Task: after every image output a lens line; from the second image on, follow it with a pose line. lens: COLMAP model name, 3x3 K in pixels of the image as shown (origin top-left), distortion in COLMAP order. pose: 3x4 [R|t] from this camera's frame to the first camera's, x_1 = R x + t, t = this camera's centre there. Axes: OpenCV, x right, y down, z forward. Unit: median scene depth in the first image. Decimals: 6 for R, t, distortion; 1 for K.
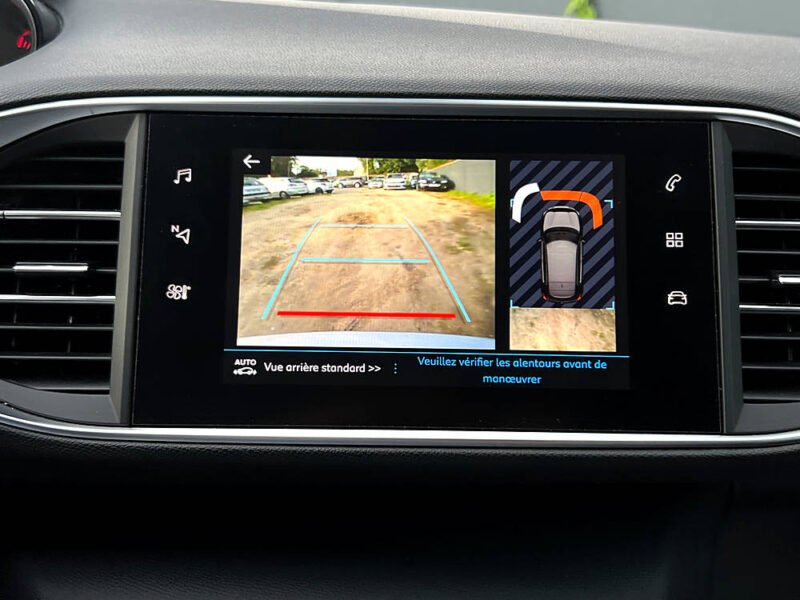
lens RADIAL K [[927.6, 0, 399.4], [0, 927.6, 311.0], [0, 0, 1]] dist [0.067314, -0.236952]
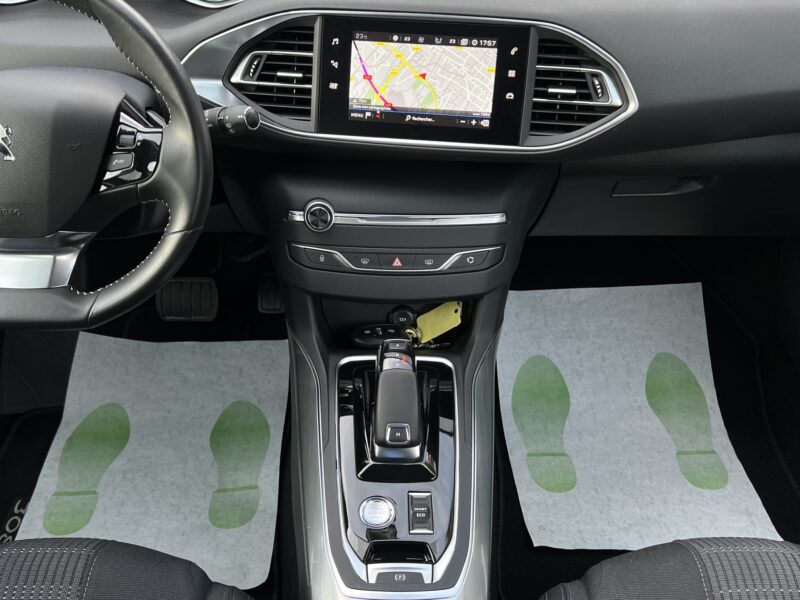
lens RADIAL K [[801.7, 0, 401.7], [0, 801.7, 307.1], [0, 0, 1]] dist [0.116230, -0.310804]
pose [[0.992178, 0.072647, -0.101512, 0.264192], [-0.032483, 0.935448, 0.351969, -0.258118], [0.120528, -0.345918, 0.930491, -1.483248]]
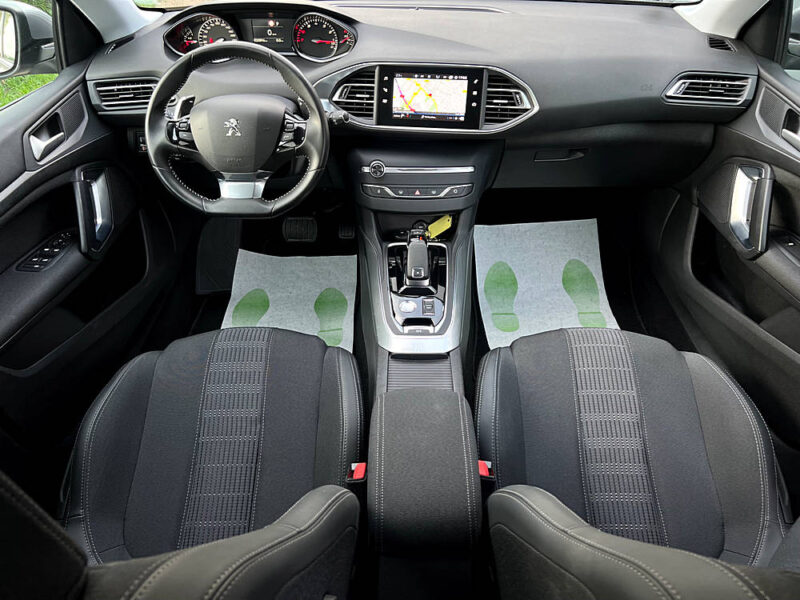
lens RADIAL K [[600.2, 0, 400.0], [0, 600.2, 300.0], [0, 0, 1]] dist [0.061372, -0.095106]
pose [[0.987501, 0.071461, -0.140482, 0.442975], [-0.013392, 0.926129, 0.376968, -0.277675], [0.157043, -0.370375, 0.915511, -2.723160]]
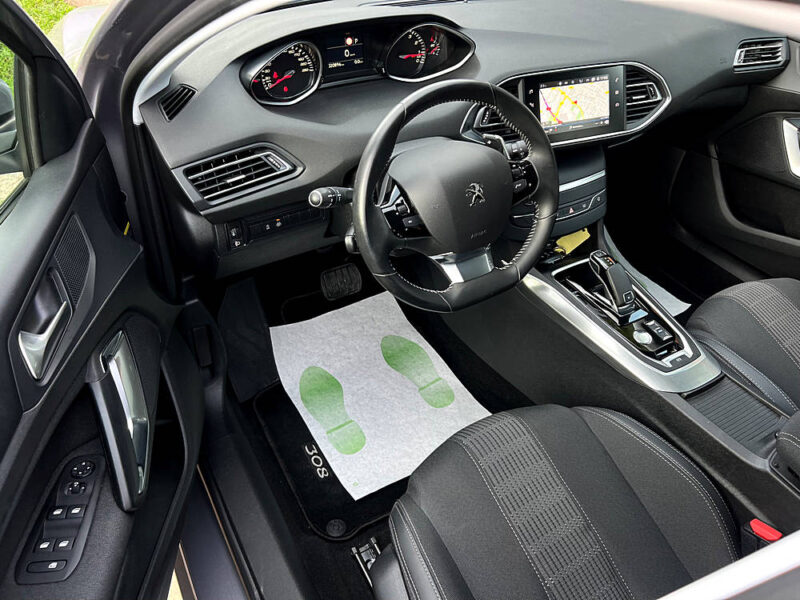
lens RADIAL K [[604.1, 0, 400.0], [0, 604.1, 300.0], [0, 0, 1]] dist [0.000032, -0.001034]
pose [[0.923726, -0.235606, 0.302026, -2.009716], [0.077926, 0.887564, 0.454046, -0.644927], [-0.375044, -0.395878, 0.838226, -1.707962]]
